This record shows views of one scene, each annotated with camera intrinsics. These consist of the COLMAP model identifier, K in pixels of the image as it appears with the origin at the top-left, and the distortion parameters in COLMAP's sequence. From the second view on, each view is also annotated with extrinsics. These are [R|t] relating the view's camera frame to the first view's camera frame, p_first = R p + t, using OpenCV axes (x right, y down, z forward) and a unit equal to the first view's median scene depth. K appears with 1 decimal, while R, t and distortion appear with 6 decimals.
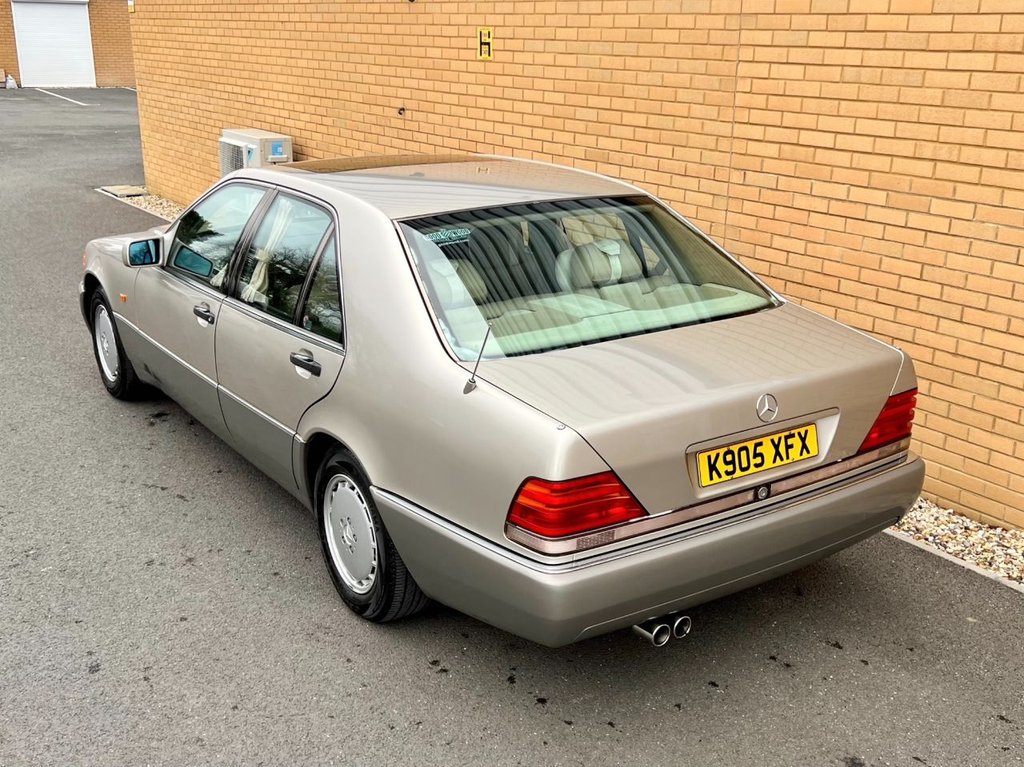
lens RADIAL K [[1123.7, 0, 535.1], [0, 1123.7, 406.4], [0, 0, 1]] dist [0.115674, -0.271365]
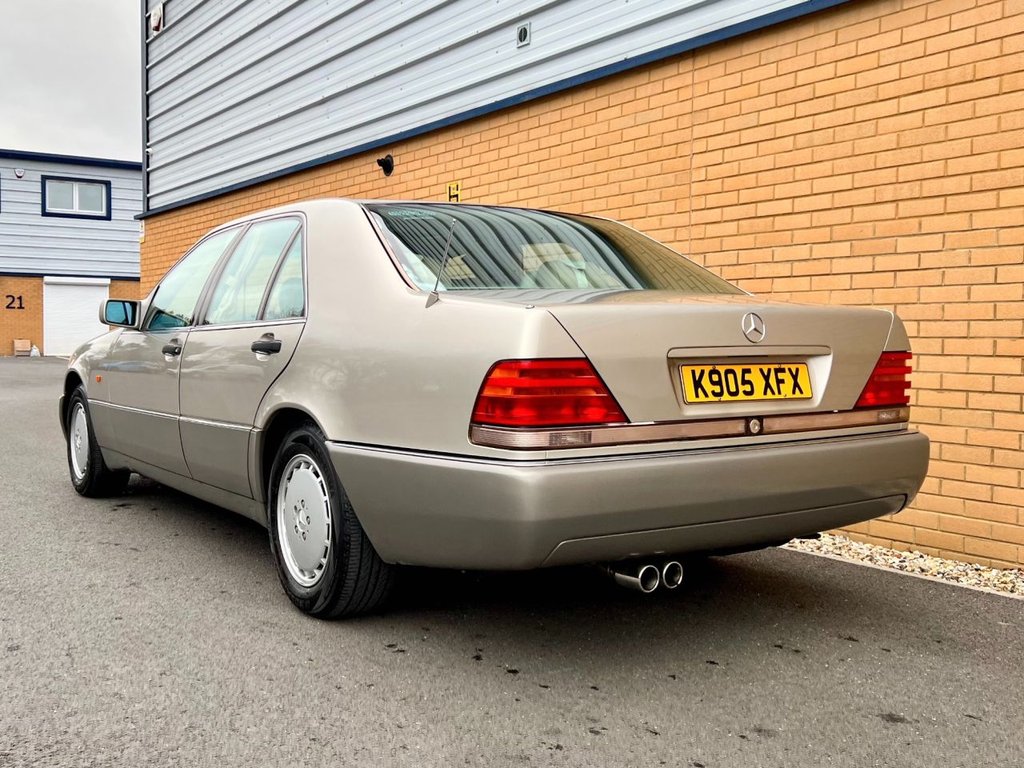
lens RADIAL K [[1047.8, 0, 449.9], [0, 1047.8, 382.2], [0, 0, 1]] dist [0.097306, -0.192924]
pose [[0.998833, -0.008179, -0.047592, -0.001489], [-0.005280, 0.961145, -0.275994, 0.209320], [0.048001, 0.275923, 0.959980, 0.125703]]
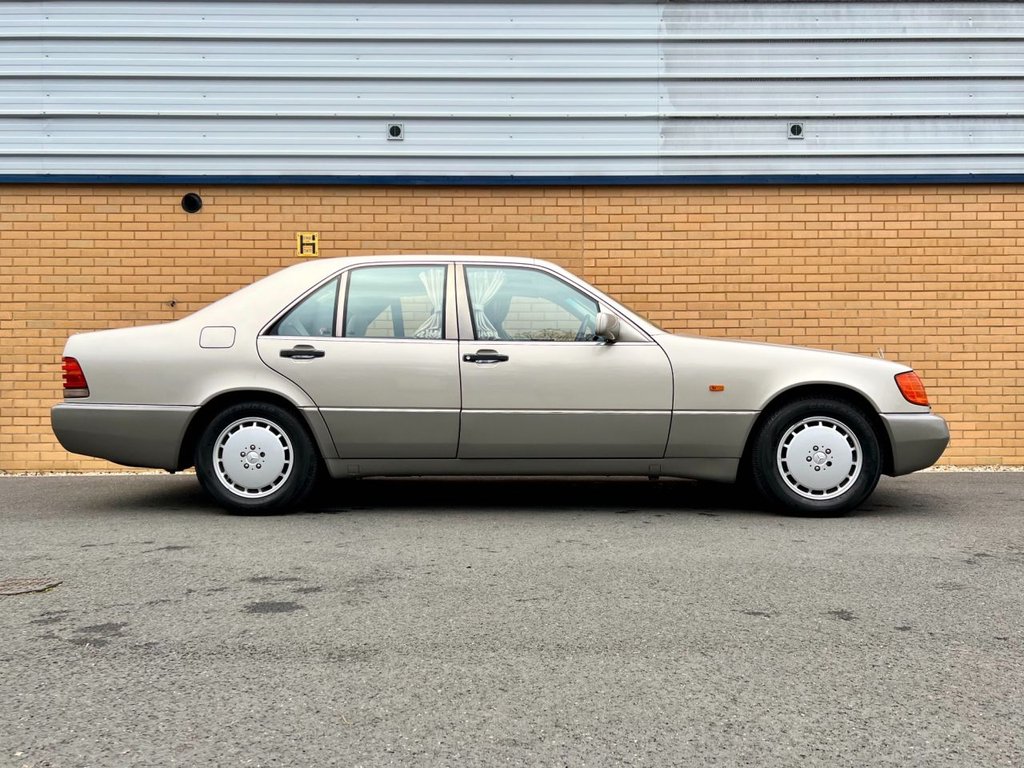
lens RADIAL K [[860.6, 0, 537.8], [0, 860.6, 397.3], [0, 0, 1]] dist [0.061566, -0.082733]
pose [[0.569555, -0.017345, 0.821770, -1.121284], [0.272937, 0.947039, -0.169179, 0.127480], [-0.775314, 0.320649, 0.544126, 0.514859]]
